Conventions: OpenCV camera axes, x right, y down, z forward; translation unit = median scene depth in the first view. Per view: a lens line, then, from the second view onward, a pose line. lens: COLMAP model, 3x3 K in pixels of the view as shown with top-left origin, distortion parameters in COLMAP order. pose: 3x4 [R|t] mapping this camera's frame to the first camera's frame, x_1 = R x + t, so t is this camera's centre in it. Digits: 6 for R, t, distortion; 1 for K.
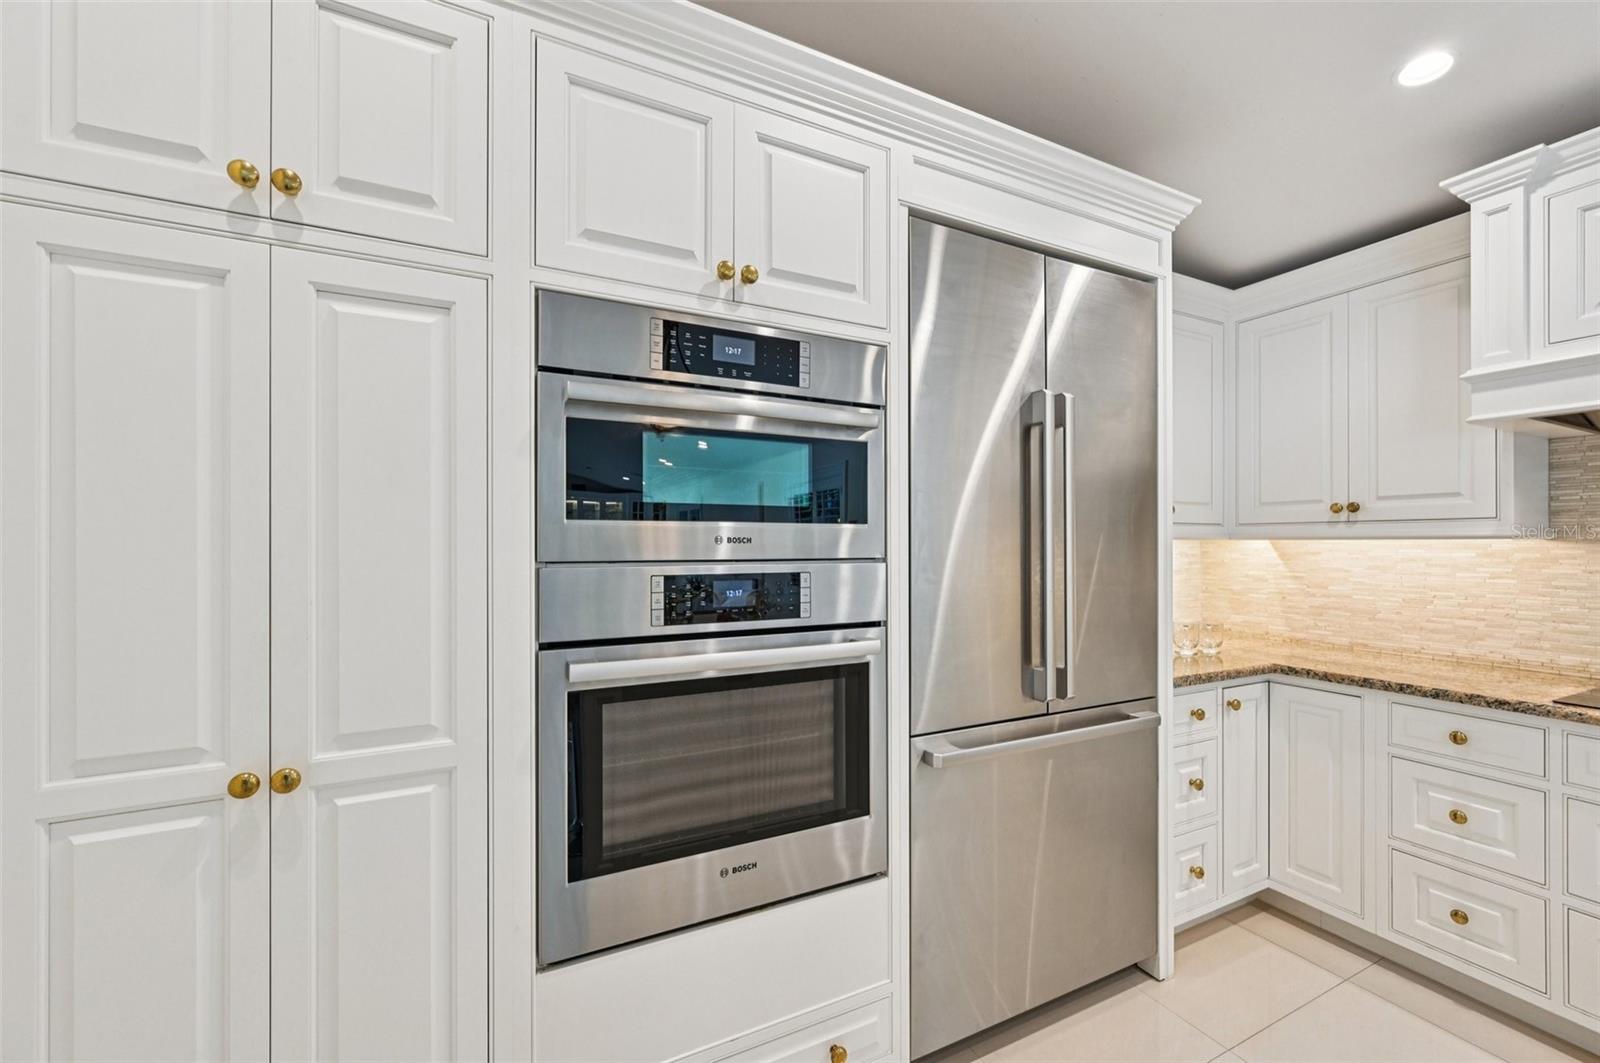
lens RADIAL K [[632.9, 0, 798.7], [0, 632.9, 541.7], [0, 0, 1]] dist [-0.000931, -0.000076]
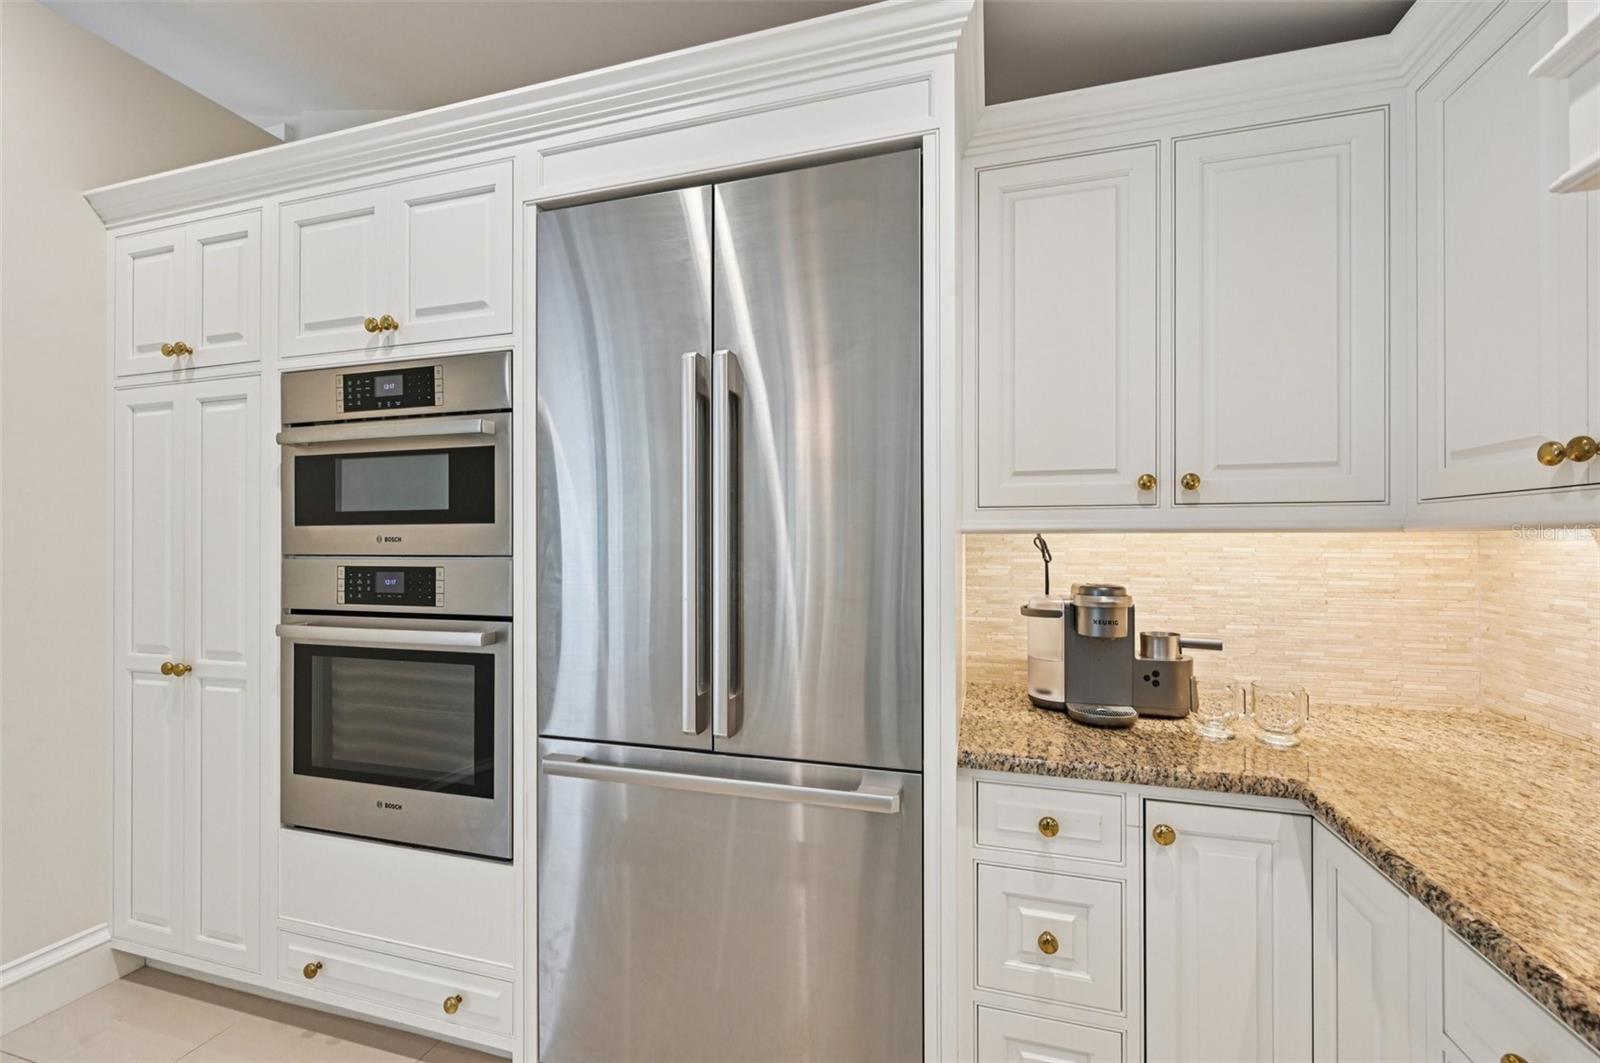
lens RADIAL K [[632.9, 0, 811.2], [0, 632.9, 543.4], [0, 0, 1]] dist [-0.000931, -0.000076]
pose [[0.743997, -0.003331, -0.668174, 1.349840], [0.003511, 0.999993, -0.001075, 0.009929], [0.668173, -0.001546, 0.744004, 0.635450]]
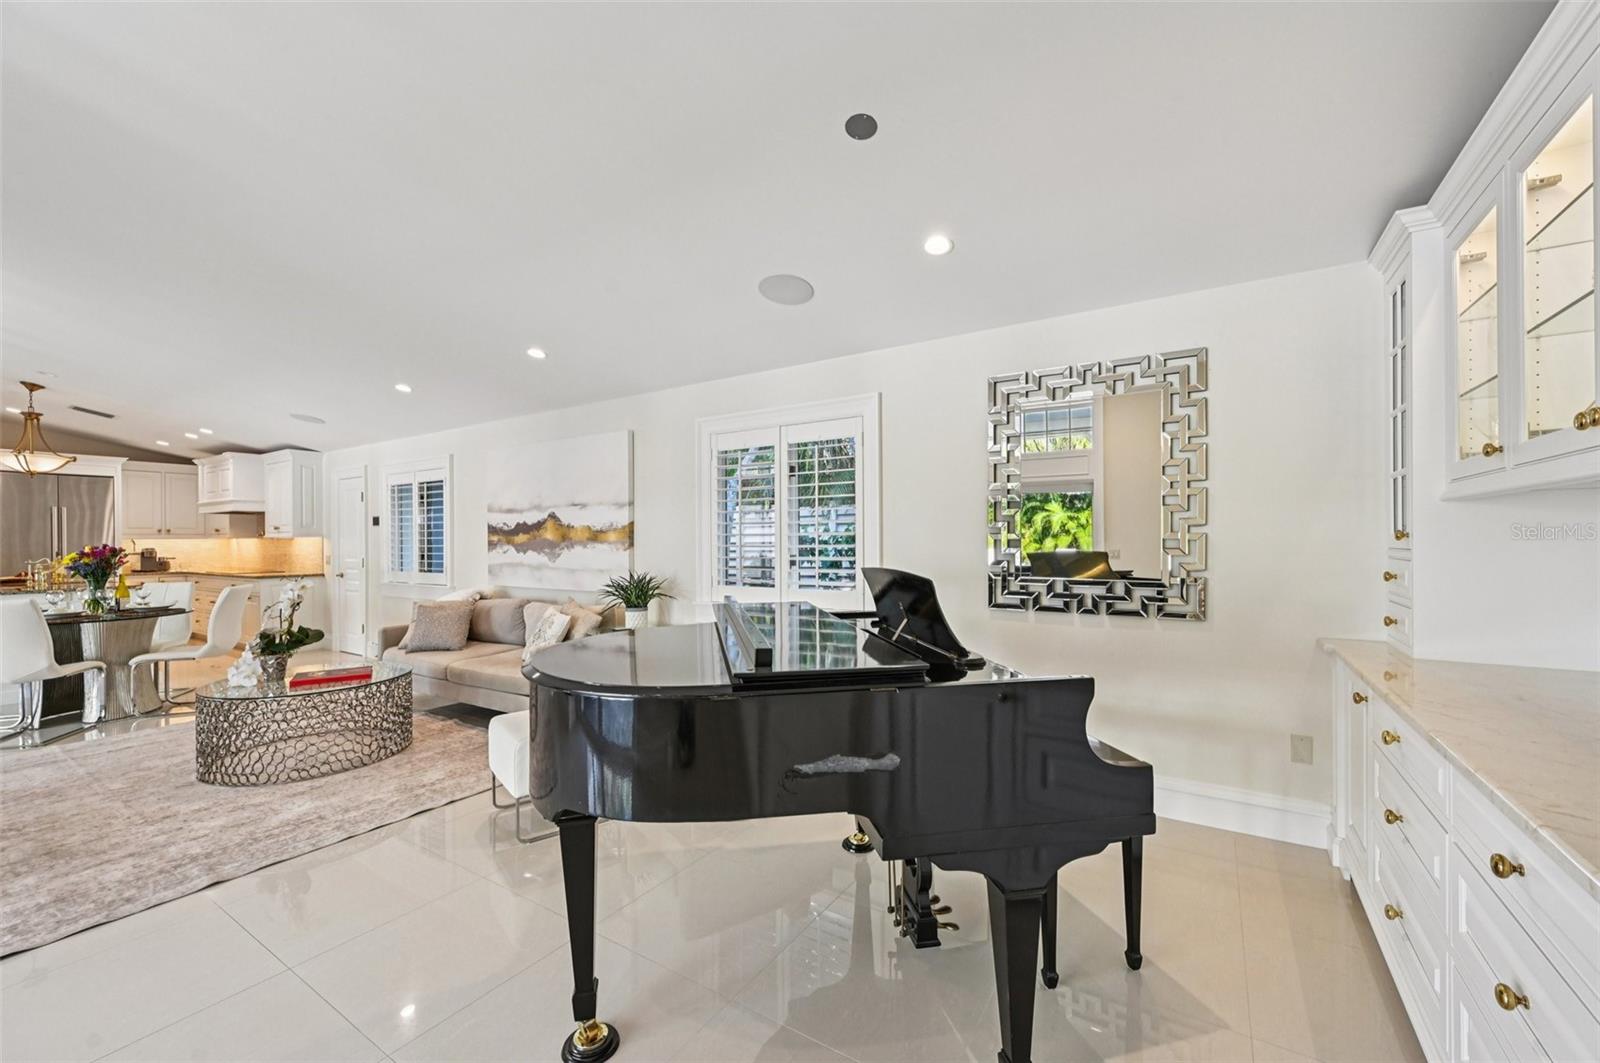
lens RADIAL K [[632.9, 0, 804.7], [0, 632.9, 536.0], [0, 0, 1]] dist [-0.000931, -0.000076]
pose [[0.857726, -0.007283, 0.514055, 3.371841], [0.008593, 0.999963, -0.000171, 0.016024], [-0.514035, 0.004564, 0.857757, -7.027705]]
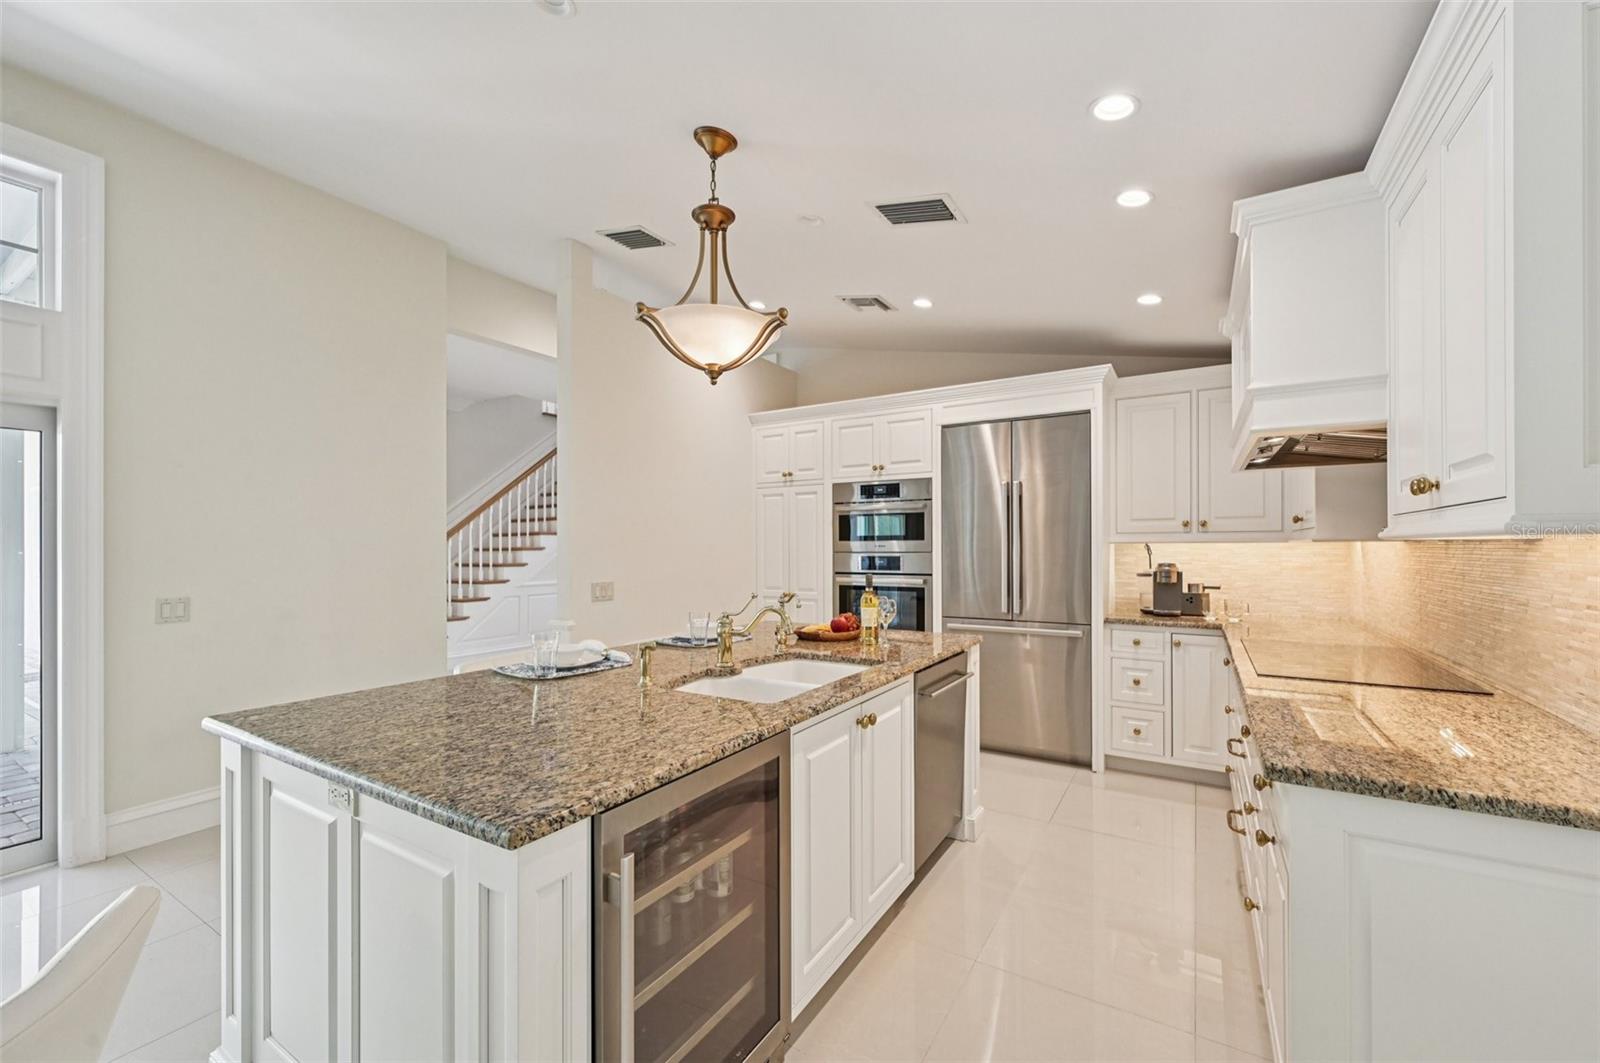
lens RADIAL K [[632.9, 0, 807.9], [0, 632.9, 545.3], [0, 0, 1]] dist [-0.000931, -0.000076]
pose [[0.531053, -0.006160, -0.847316, 2.566728], [0.004626, 0.999980, -0.004370, 0.006401], [0.847326, -0.001599, 0.531071, -1.122327]]
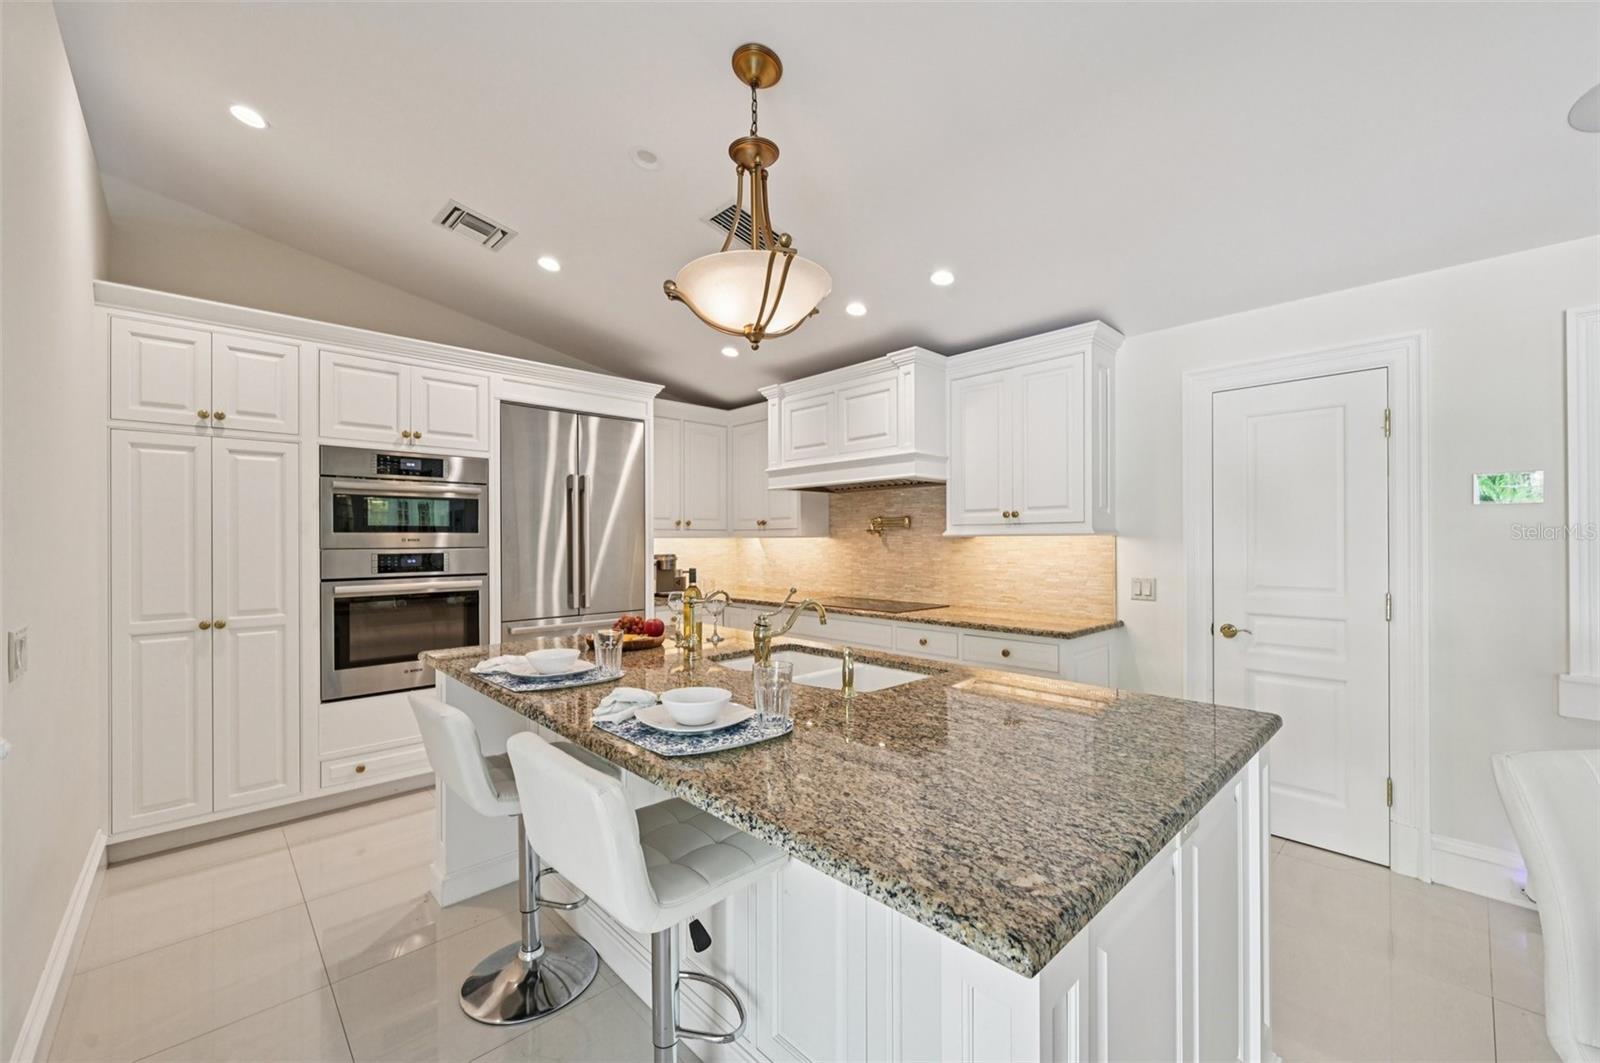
lens RADIAL K [[632.9, 0, 799.5], [0, 632.9, 538.0], [0, 0, 1]] dist [-0.000931, -0.000076]
pose [[0.956325, -0.004195, 0.292276, 0.642839], [0.005132, 0.999984, -0.002439, 0.003542], [-0.292261, 0.003832, 0.956331, -1.864510]]
